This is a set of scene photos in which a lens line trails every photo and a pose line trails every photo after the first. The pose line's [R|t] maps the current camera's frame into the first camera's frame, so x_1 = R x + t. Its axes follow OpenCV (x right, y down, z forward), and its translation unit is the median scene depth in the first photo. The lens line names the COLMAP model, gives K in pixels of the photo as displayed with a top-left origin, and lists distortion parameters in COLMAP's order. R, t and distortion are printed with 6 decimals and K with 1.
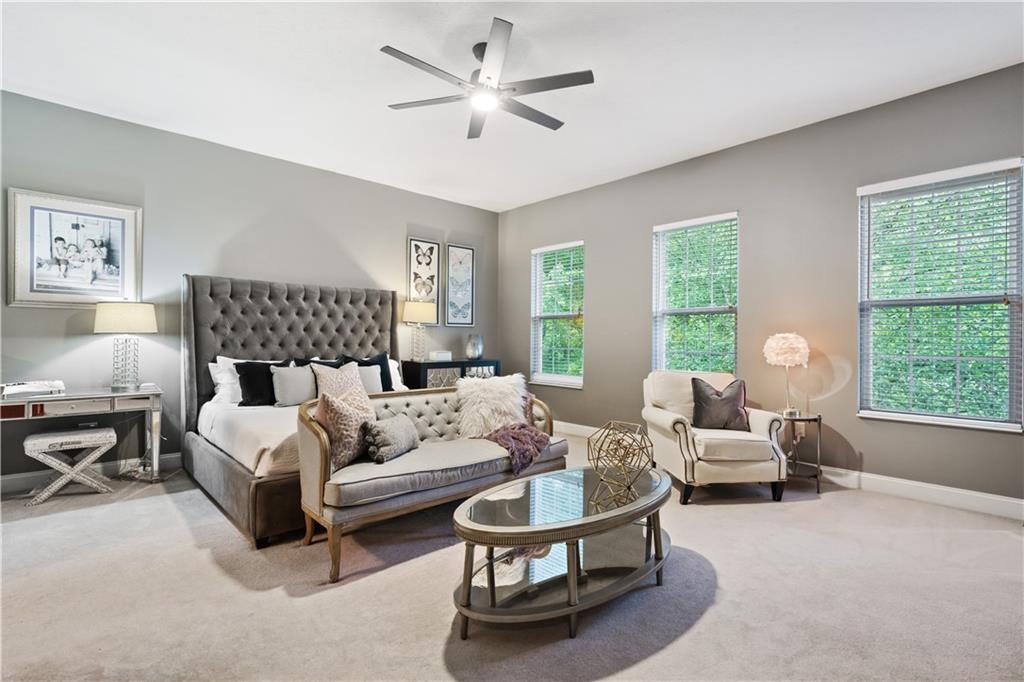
lens RADIAL K [[484.3, 0, 512.0], [0, 484.3, 341.0], [0, 0, 1]] dist [0.000695, 0.000139]
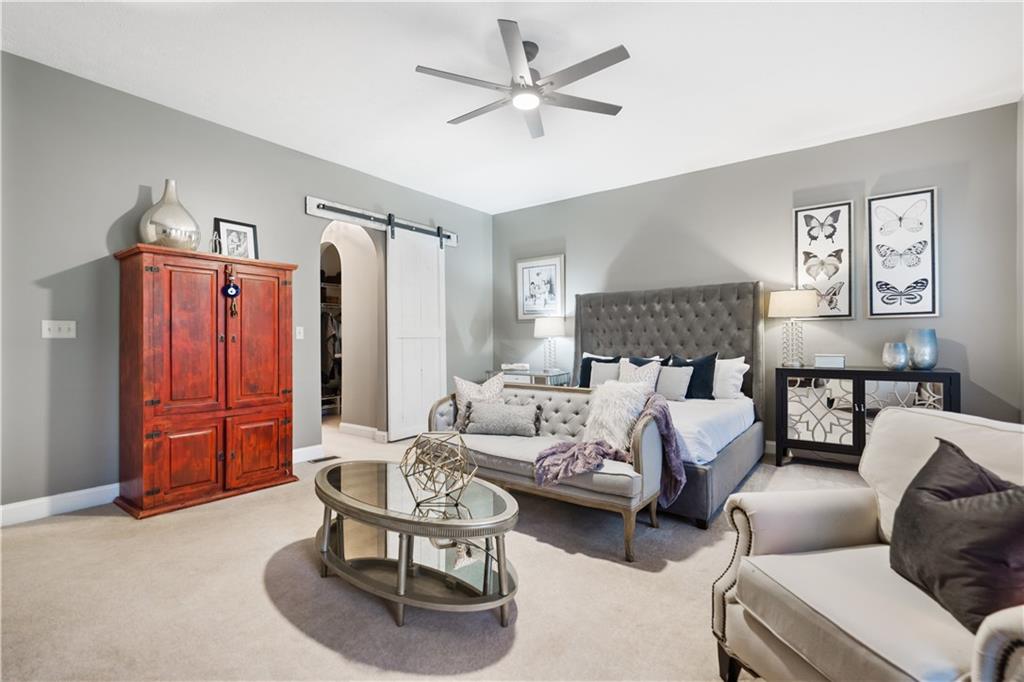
lens RADIAL K [[462.6, 0, 512.0], [0, 462.6, 341.0], [0, 0, 1]] dist [0.000663, 0.000041]
pose [[0.167398, -0.002814, -0.985885, 0.448528], [0.002083, 0.999995, -0.002500, 0.001458], [0.985887, -0.001635, 0.167403, 0.414264]]
